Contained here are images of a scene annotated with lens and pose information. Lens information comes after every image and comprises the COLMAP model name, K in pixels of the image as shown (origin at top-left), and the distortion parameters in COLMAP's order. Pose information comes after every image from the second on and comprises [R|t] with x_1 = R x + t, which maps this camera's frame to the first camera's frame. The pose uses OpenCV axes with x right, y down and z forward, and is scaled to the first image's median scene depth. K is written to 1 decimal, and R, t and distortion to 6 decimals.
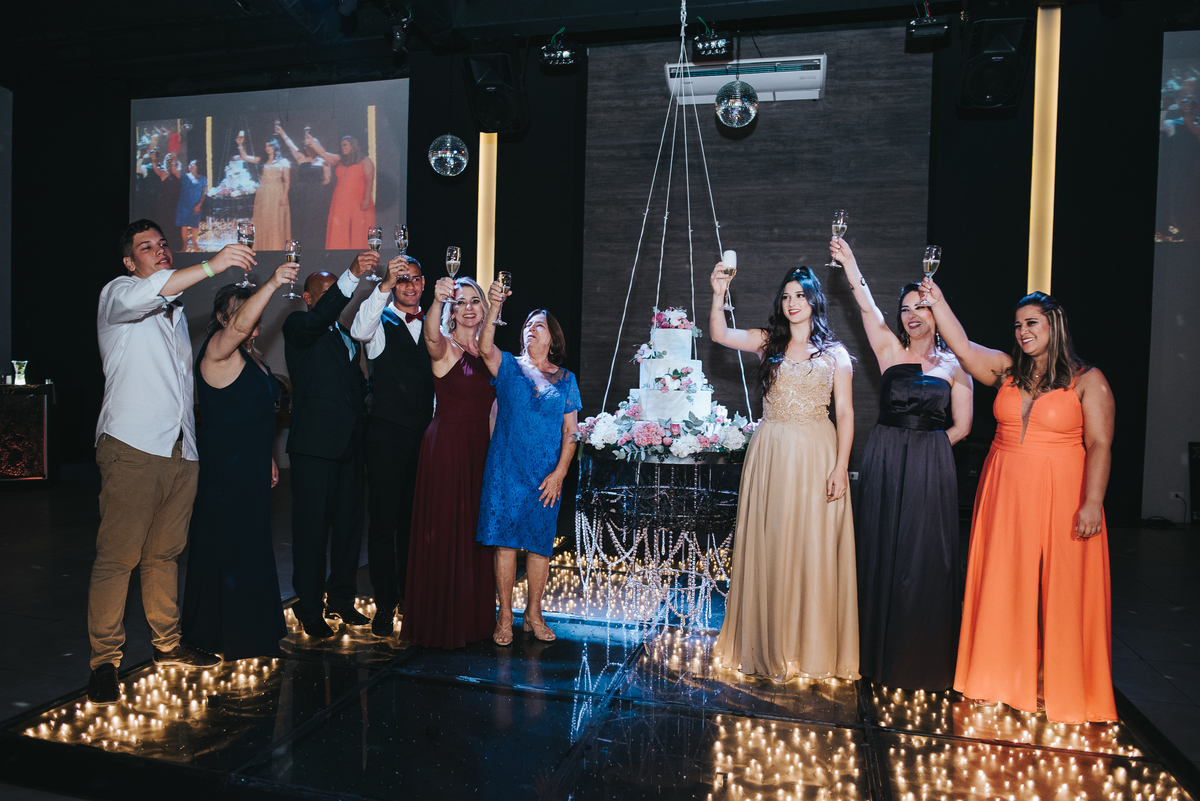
lens RADIAL K [[898.3, 0, 600.0], [0, 898.3, 400.5], [0, 0, 1]] dist [-0.028276, 0.082612]
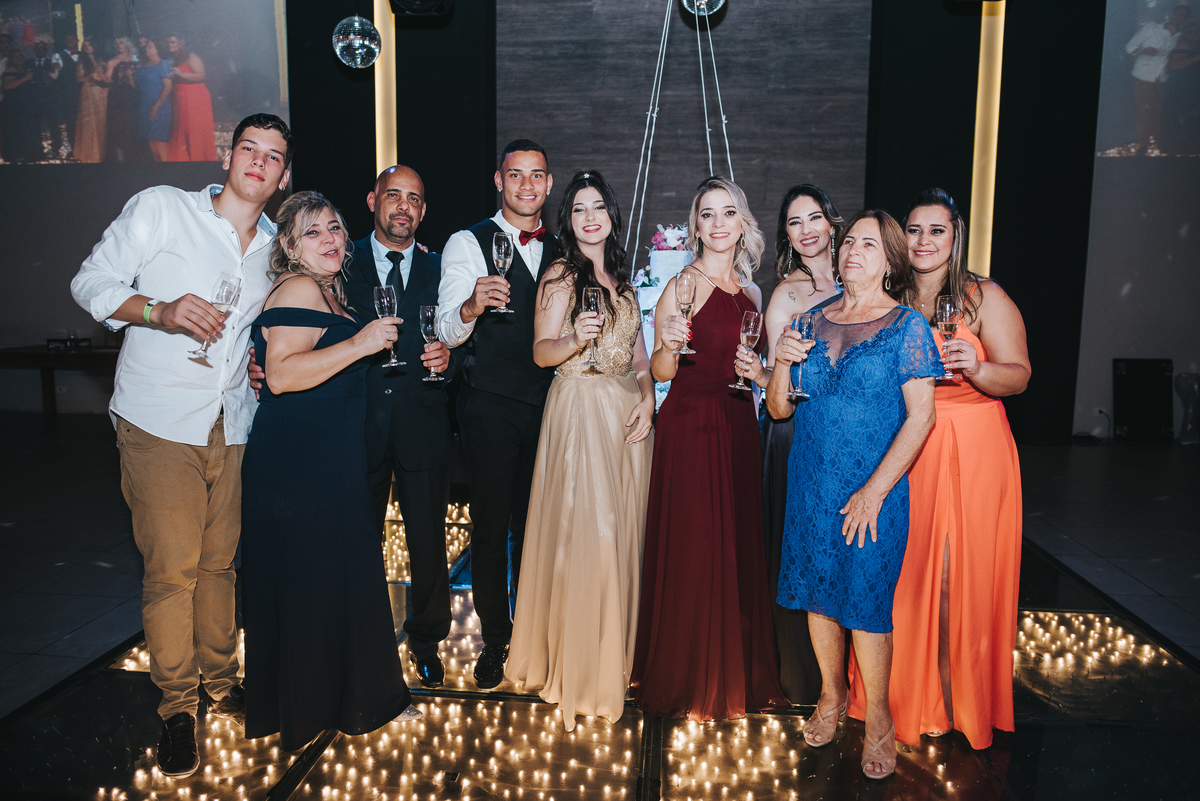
lens RADIAL K [[898.3, 0, 600.0], [0, 898.3, 400.5], [0, 0, 1]] dist [-0.028276, 0.082612]
pose [[0.987810, -0.033643, 0.151983, -0.065767], [0.020172, 0.995798, 0.089325, -0.007933], [-0.154350, -0.085171, 0.984338, 0.085393]]
